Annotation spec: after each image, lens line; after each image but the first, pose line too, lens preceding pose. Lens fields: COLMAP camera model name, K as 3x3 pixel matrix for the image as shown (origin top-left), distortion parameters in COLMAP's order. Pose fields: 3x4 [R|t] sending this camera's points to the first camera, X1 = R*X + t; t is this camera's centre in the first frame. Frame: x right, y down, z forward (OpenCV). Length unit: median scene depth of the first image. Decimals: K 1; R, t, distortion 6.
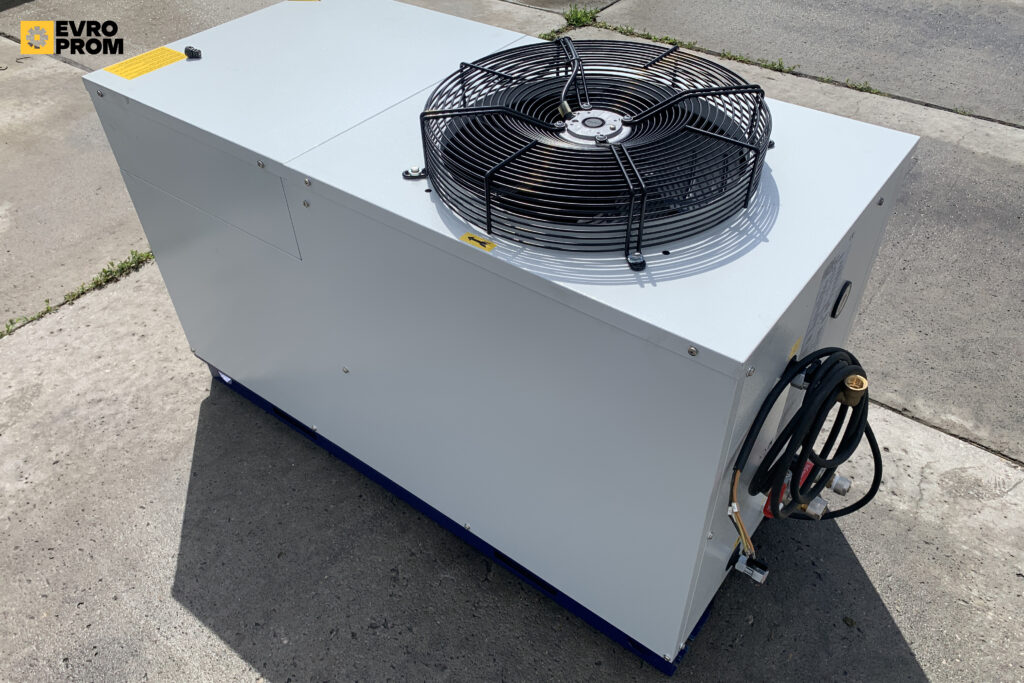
lens RADIAL K [[784.7, 0, 507.2], [0, 784.7, 348.4], [0, 0, 1]] dist [0.037456, -0.044891]
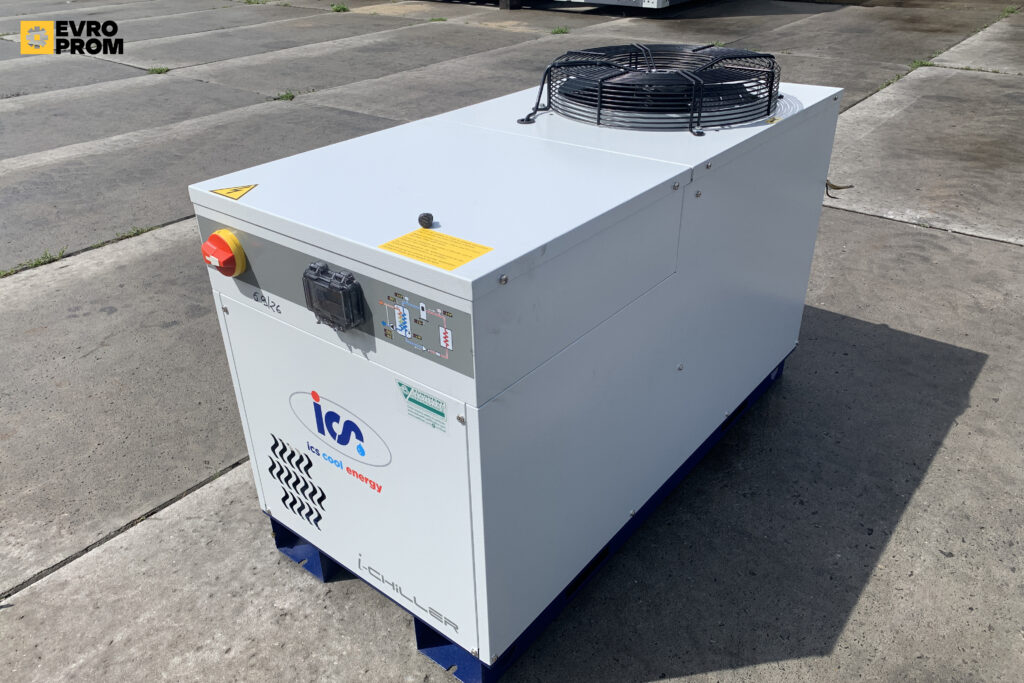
lens RADIAL K [[784.7, 0, 505.2], [0, 784.7, 334.5], [0, 0, 1]] dist [0.037456, -0.044891]
pose [[0.024659, -0.458353, 0.888428, -0.868304], [0.685891, 0.654292, 0.318521, -0.384148], [-0.727286, 0.601511, 0.330514, 0.604853]]
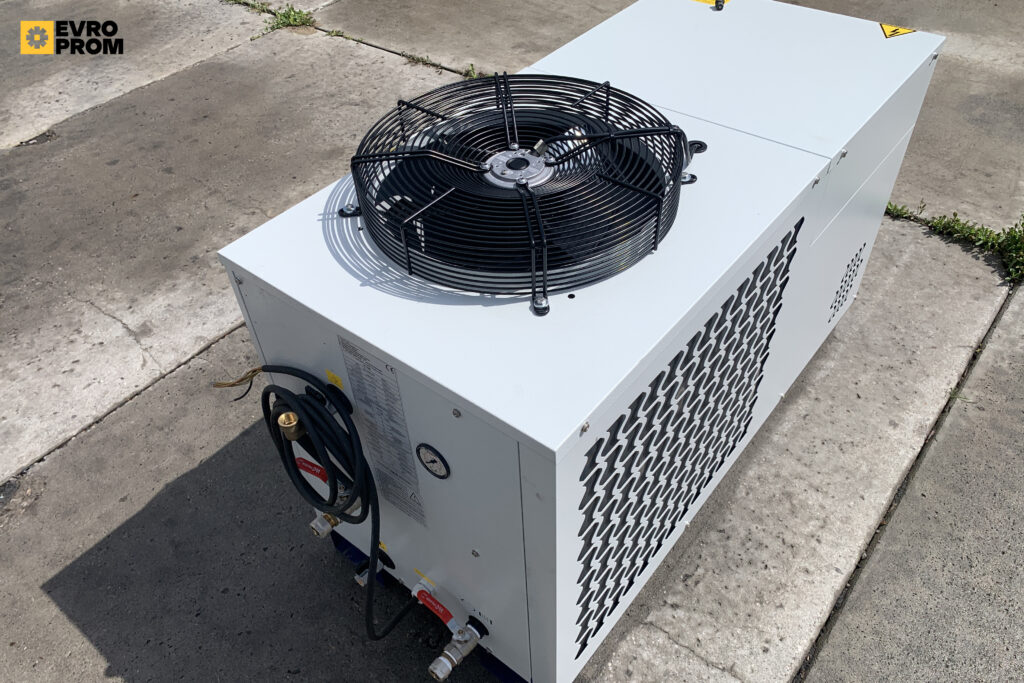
lens RADIAL K [[784.7, 0, 505.8], [0, 784.7, 339.2], [0, 0, 1]] dist [0.037456, -0.044891]
pose [[-0.019469, 0.710065, -0.703867, 0.603710], [-0.636731, 0.533969, 0.556283, -0.437193], [0.770840, 0.459004, 0.441724, 0.373705]]
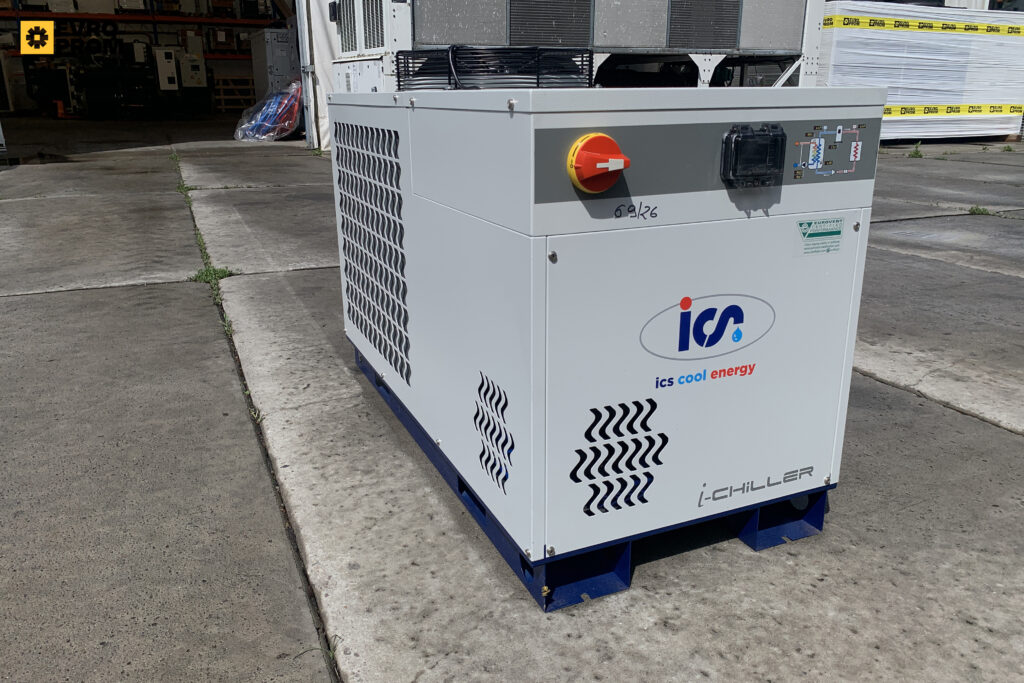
lens RADIAL K [[784.7, 0, 503.2], [0, 784.7, 328.0], [0, 0, 1]] dist [0.037456, -0.044891]
pose [[-0.874985, -0.103619, 0.472932, -0.461940], [0.349275, 0.541355, 0.764815, -0.761339], [-0.335273, 0.834384, -0.437486, 1.318875]]
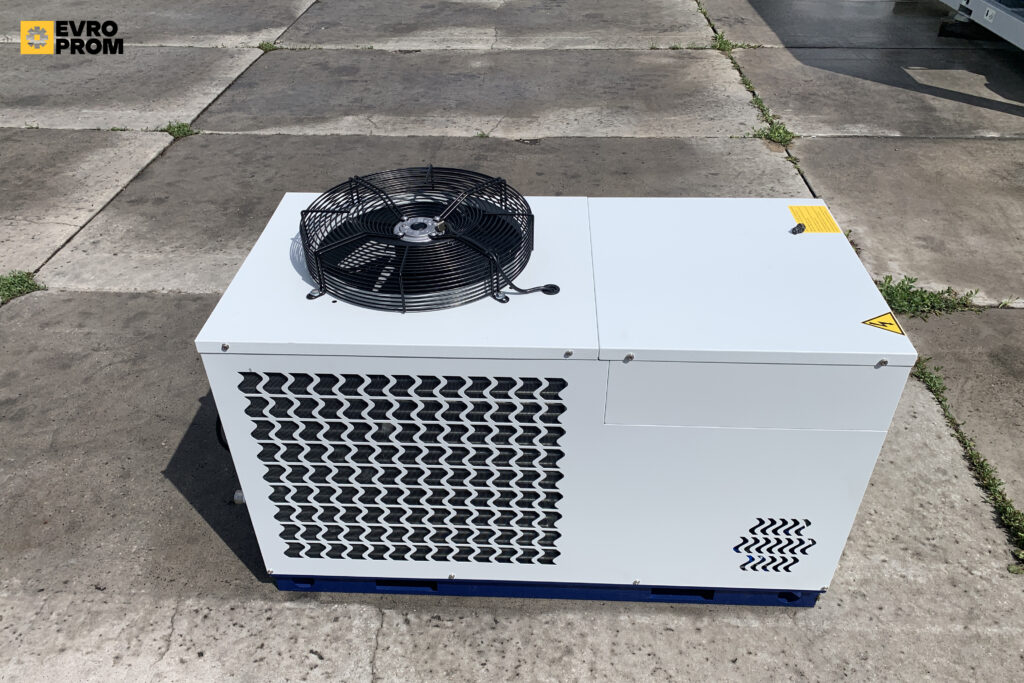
lens RADIAL K [[784.7, 0, 509.1], [0, 784.7, 347.5], [0, 0, 1]] dist [0.037456, -0.044891]
pose [[-0.813610, 0.377882, -0.441864, 0.421088], [-0.365578, 0.258459, 0.894177, -0.960111], [0.452097, 0.889047, -0.072139, 0.825041]]
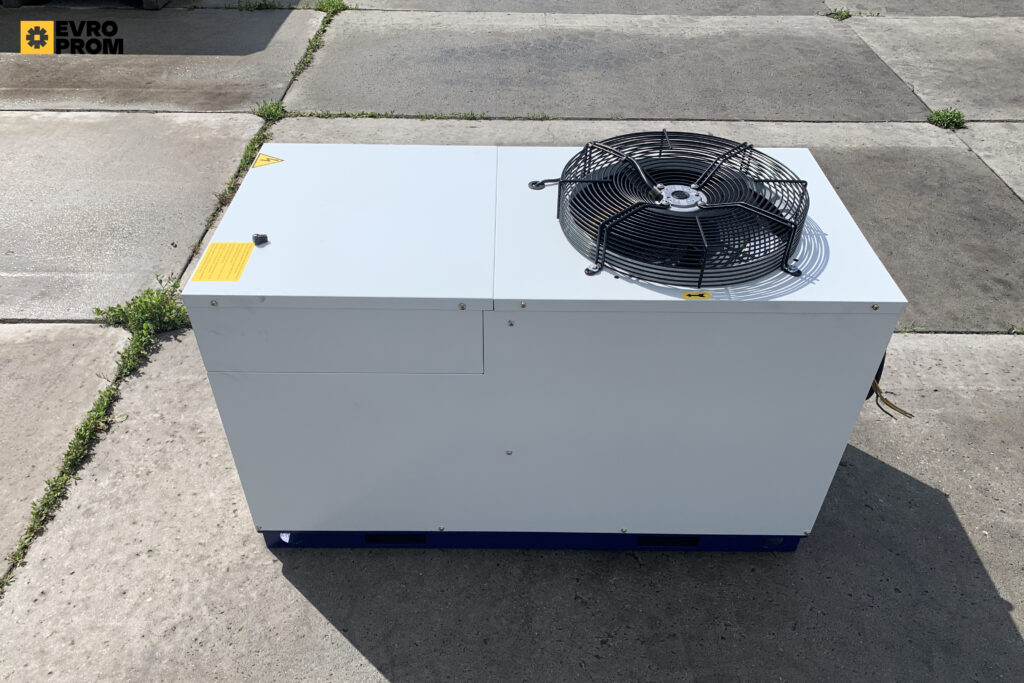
lens RADIAL K [[784.7, 0, 500.1], [0, 784.7, 349.2], [0, 0, 1]] dist [0.037456, -0.044891]
pose [[0.797989, -0.363506, 0.480704, -0.548253], [0.384840, 0.921176, 0.057737, -0.142006], [-0.463801, 0.138921, 0.874980, -0.022140]]
